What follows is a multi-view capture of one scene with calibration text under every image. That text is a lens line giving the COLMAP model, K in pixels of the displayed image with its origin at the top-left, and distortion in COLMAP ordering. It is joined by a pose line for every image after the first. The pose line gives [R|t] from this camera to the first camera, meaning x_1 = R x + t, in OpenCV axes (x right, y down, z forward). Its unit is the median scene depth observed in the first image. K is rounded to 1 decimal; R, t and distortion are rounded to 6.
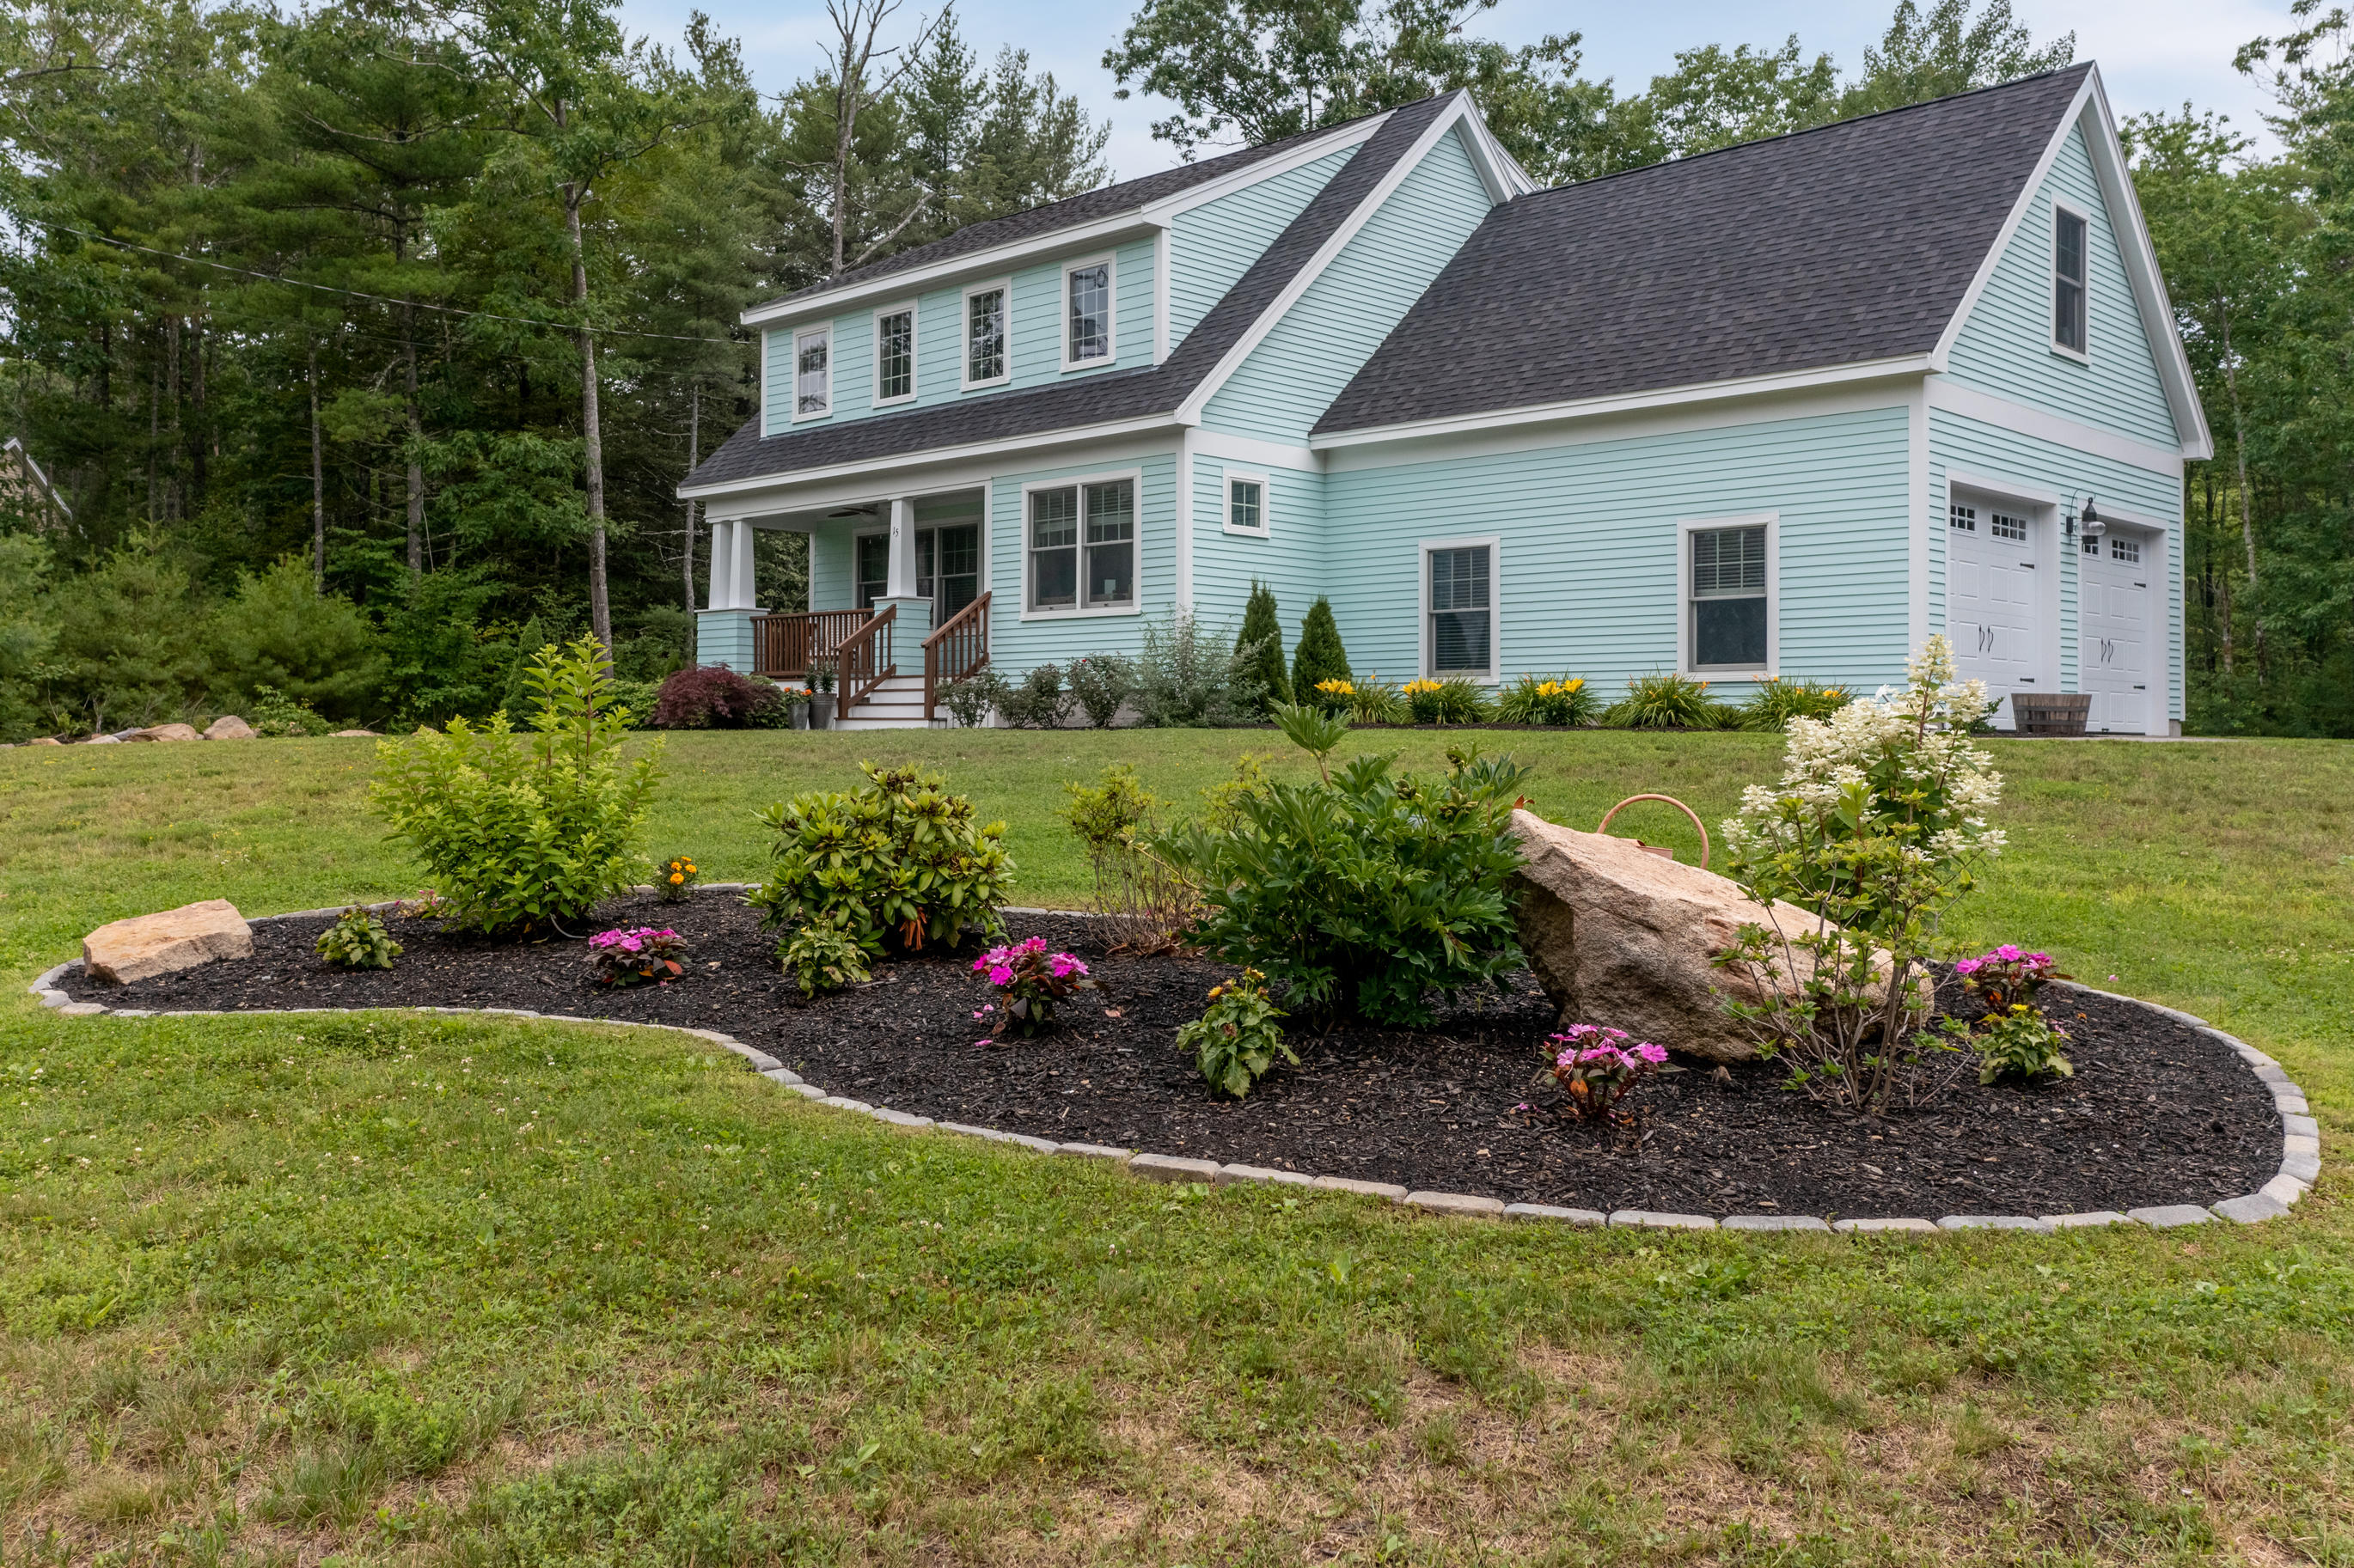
lens RADIAL K [[1934.0, 0, 1155.6], [0, 1934.0, 715.9], [0, 0, 1]] dist [0.005374, 0.010465]
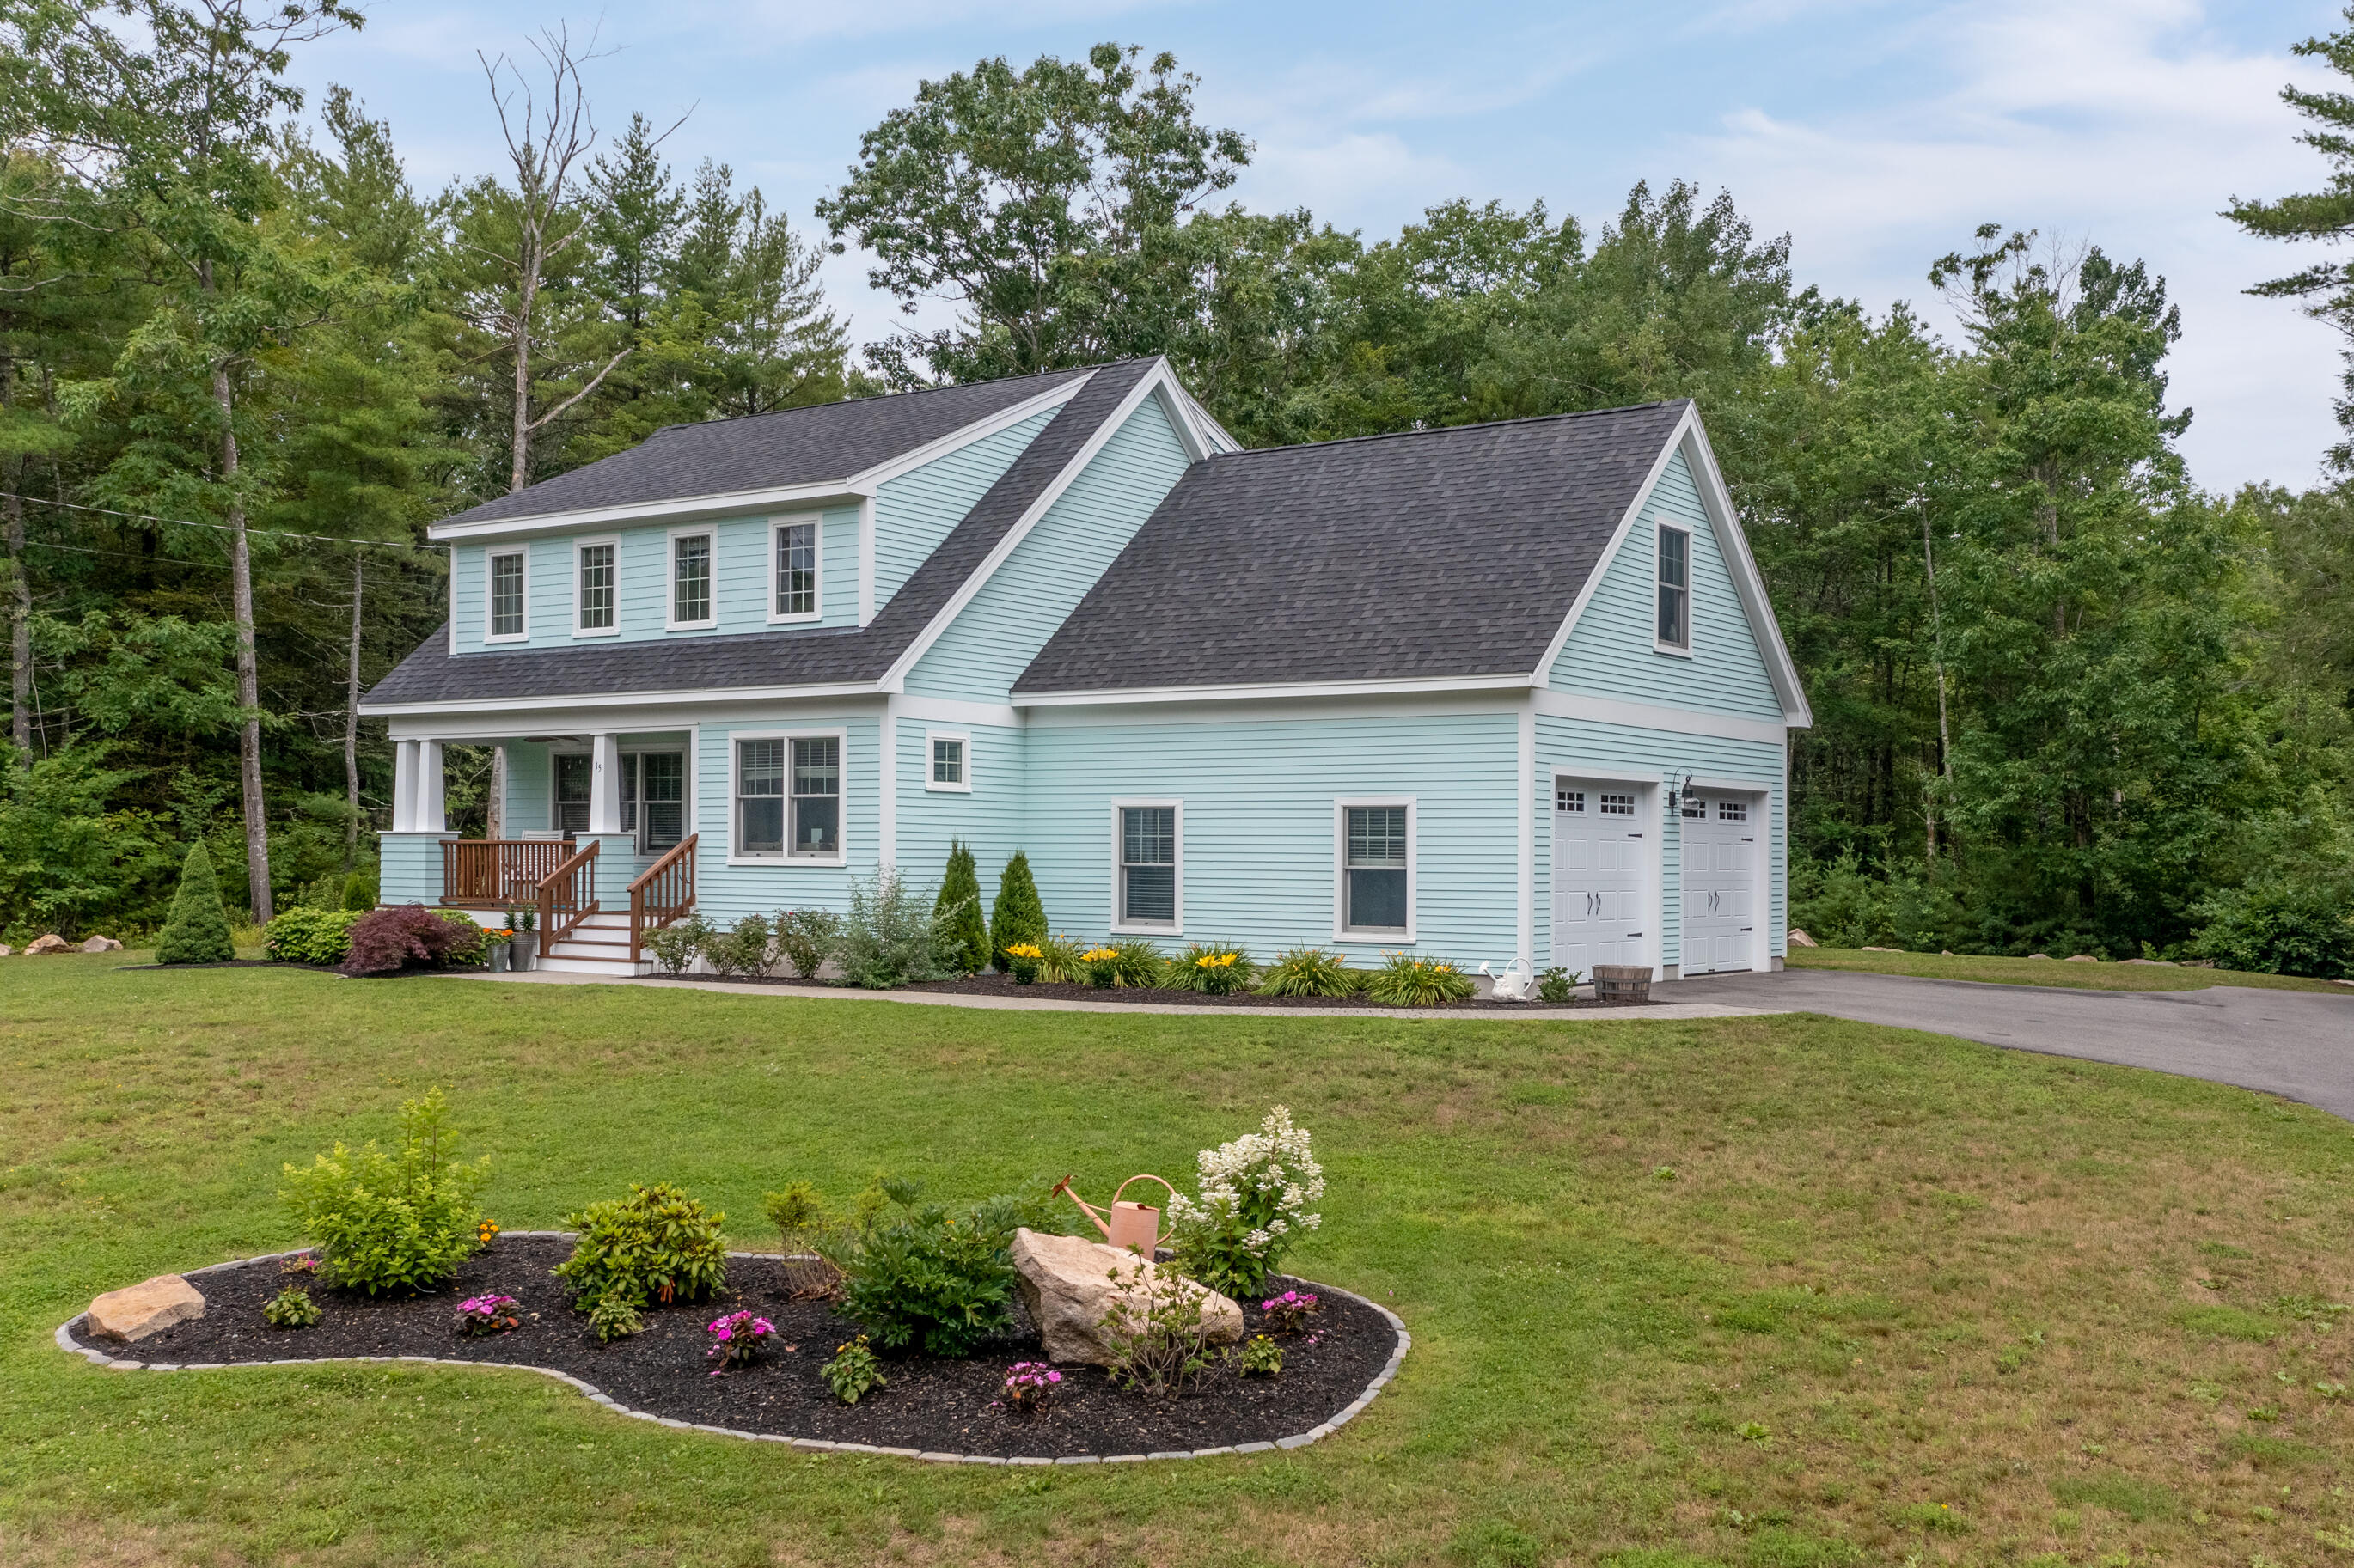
lens RADIAL K [[2218.5, 0, 1334.2], [0, 2218.5, 894.3], [0, 0, 1]] dist [0.010291, 0.000000]
pose [[0.980305, 0.000664, 0.197490, 0.013512], [-0.005742, 0.999667, 0.025144, -0.066446], [-0.197408, -0.025783, 0.979982, -0.226311]]
